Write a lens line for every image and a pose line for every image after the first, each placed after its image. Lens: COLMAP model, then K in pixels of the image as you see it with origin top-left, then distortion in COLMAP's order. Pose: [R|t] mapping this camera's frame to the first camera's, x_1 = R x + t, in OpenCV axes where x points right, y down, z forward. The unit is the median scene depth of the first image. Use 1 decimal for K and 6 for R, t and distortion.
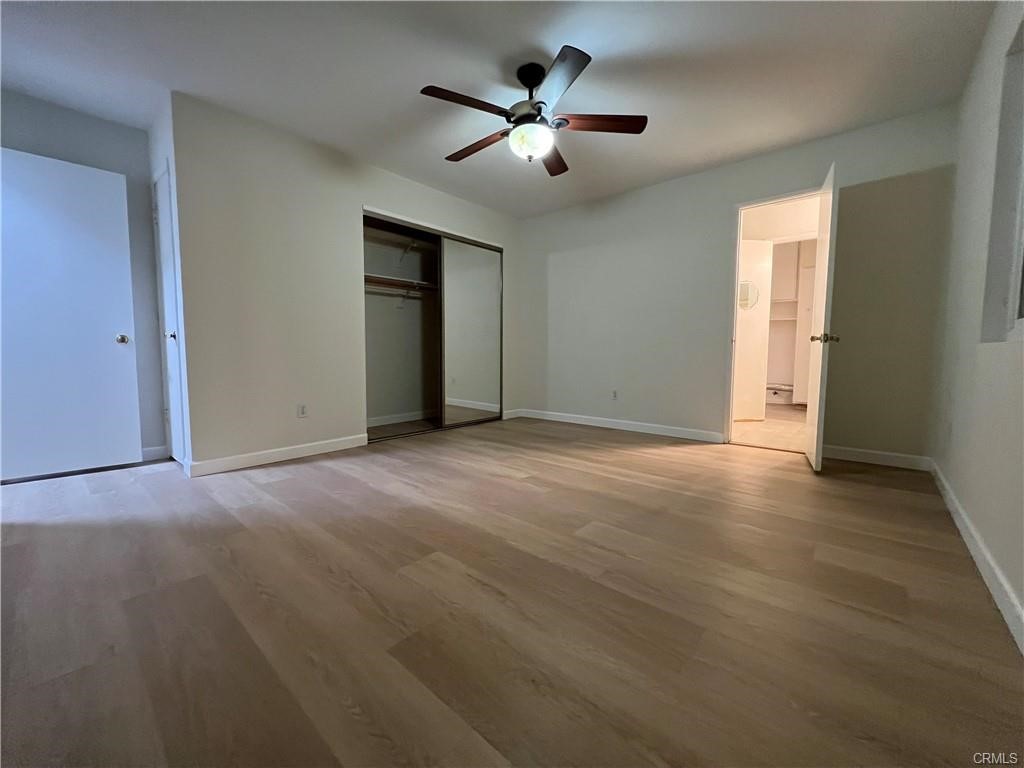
lens RADIAL K [[410.2, 0, 514.5], [0, 410.2, 379.6], [0, 0, 1]] dist [-0.000666, -0.000261]
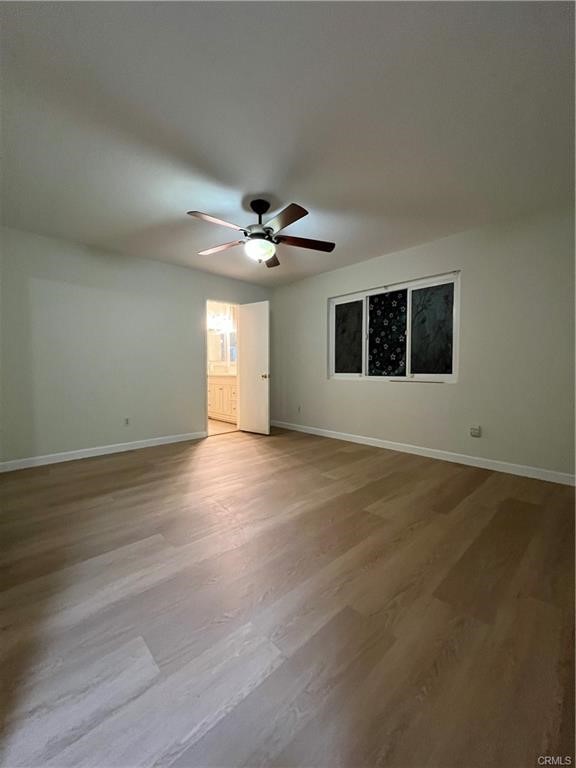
lens RADIAL K [[307.7, 0, 291.1], [0, 307.7, 382.1], [0, 0, 1]] dist [-0.000666, -0.000261]
pose [[0.078974, -0.040831, 0.996040, -1.306458], [0.069601, 0.996948, 0.035350, -0.164438], [-0.994444, 0.066533, 0.081575, 1.020147]]
